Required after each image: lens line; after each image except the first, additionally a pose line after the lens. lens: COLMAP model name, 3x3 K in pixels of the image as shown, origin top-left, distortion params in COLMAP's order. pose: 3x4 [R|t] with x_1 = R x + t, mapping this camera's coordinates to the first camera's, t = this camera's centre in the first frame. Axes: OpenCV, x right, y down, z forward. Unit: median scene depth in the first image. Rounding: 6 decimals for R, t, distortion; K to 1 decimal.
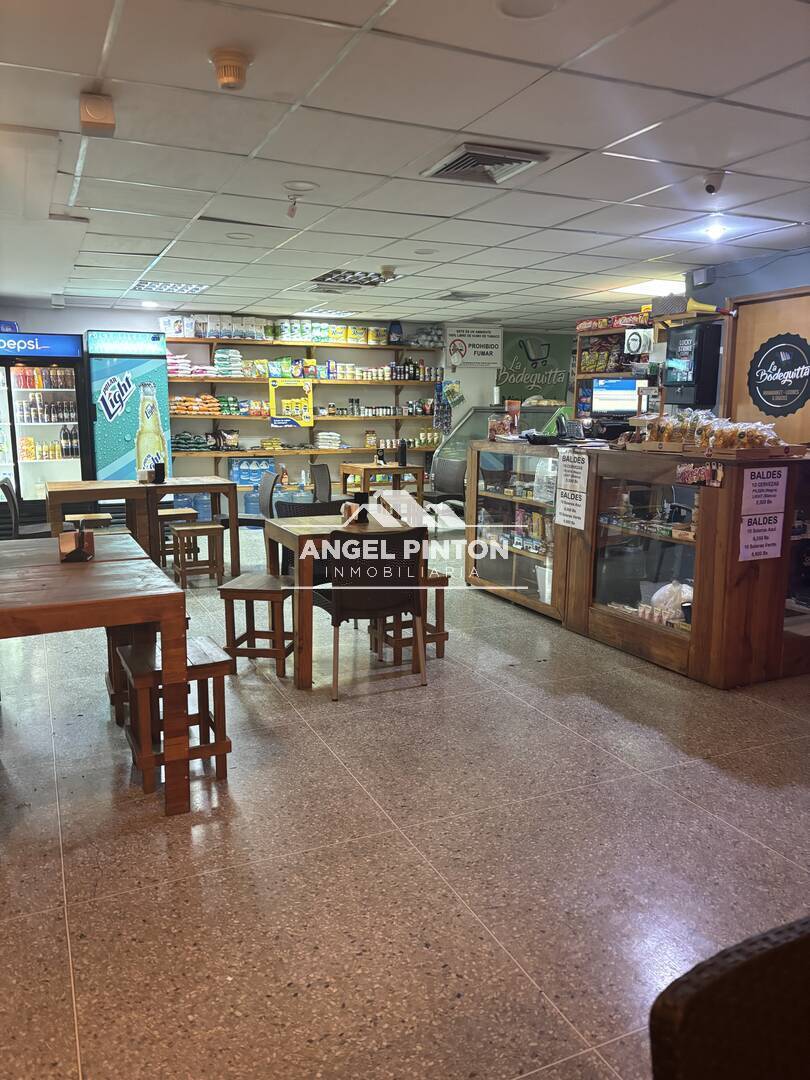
lens RADIAL K [[819.9, 0, 400.5], [0, 819.9, 537.1], [0, 0, 1]] dist [0.003334, -0.000652]
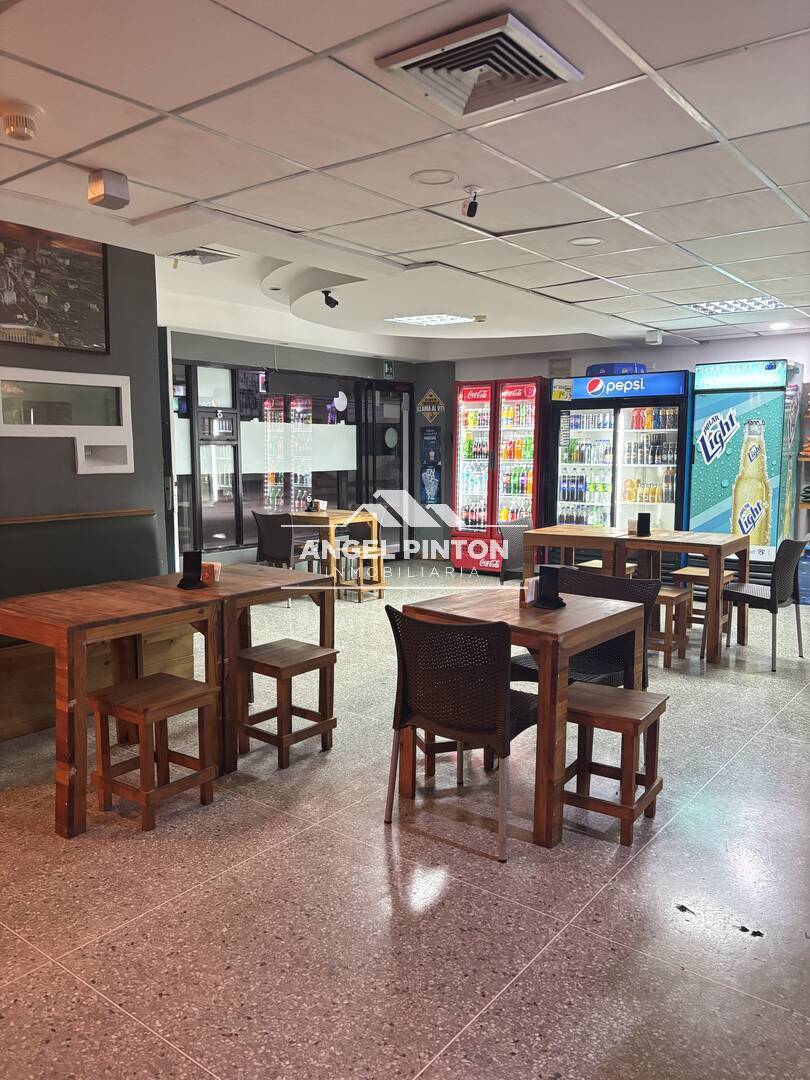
lens RADIAL K [[819.9, 0, 403.0], [0, 819.9, 544.5], [0, 0, 1]] dist [0.003334, -0.000652]
pose [[0.460031, 0.106837, -0.881452, 0.290551], [-0.139988, 0.989046, 0.046818, -0.050659], [0.876798, 0.101855, 0.469947, 0.301404]]
